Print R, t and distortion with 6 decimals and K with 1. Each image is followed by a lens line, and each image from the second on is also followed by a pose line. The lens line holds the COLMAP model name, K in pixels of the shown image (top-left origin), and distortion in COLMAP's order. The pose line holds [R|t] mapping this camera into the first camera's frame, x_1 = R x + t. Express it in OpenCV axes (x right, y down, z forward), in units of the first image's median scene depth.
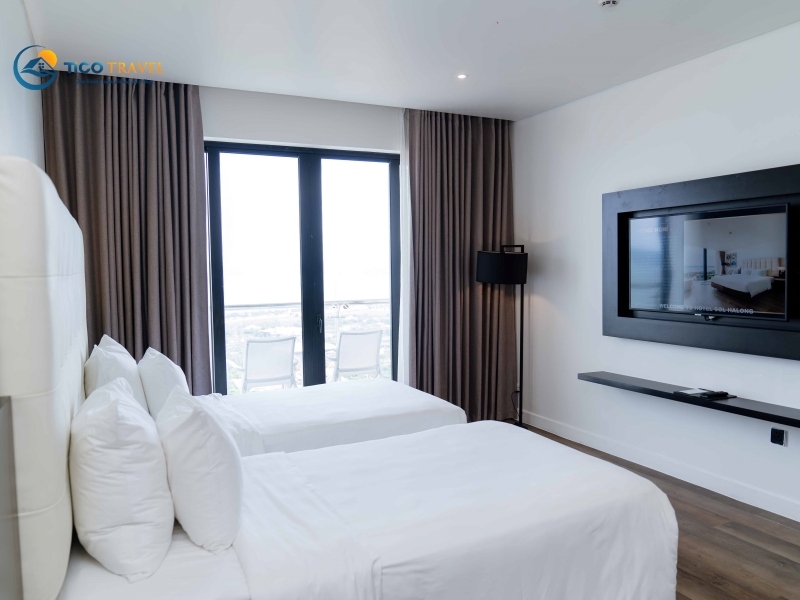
lens RADIAL K [[621.1, 0, 400.0], [0, 621.1, 300.0], [0, 0, 1]] dist [-0.019369, -0.004895]
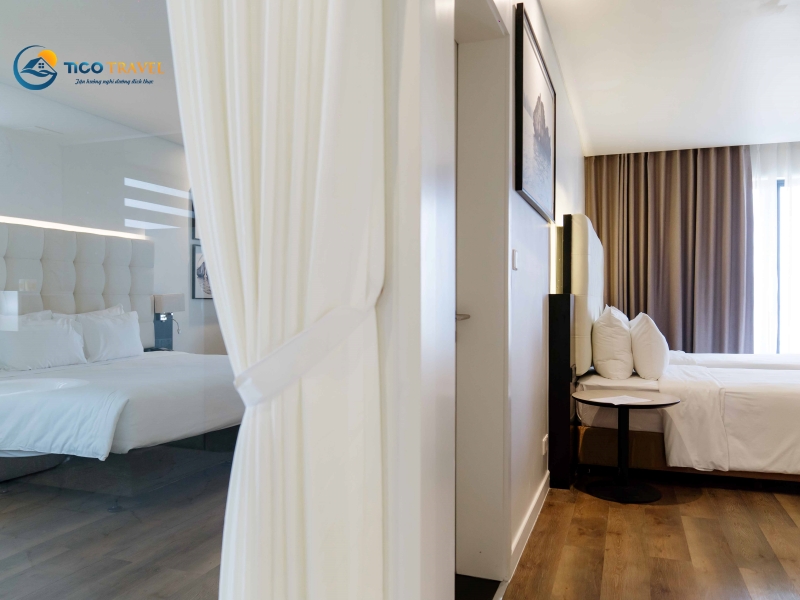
lens RADIAL K [[621.1, 0, 400.0], [0, 621.1, 300.0], [0, 0, 1]] dist [-0.019369, -0.004895]
pose [[0.695915, 0.015693, -0.717953, 0.650089], [-0.044905, 0.998756, -0.021695, 0.196630], [0.716719, 0.047337, 0.695754, -1.179726]]
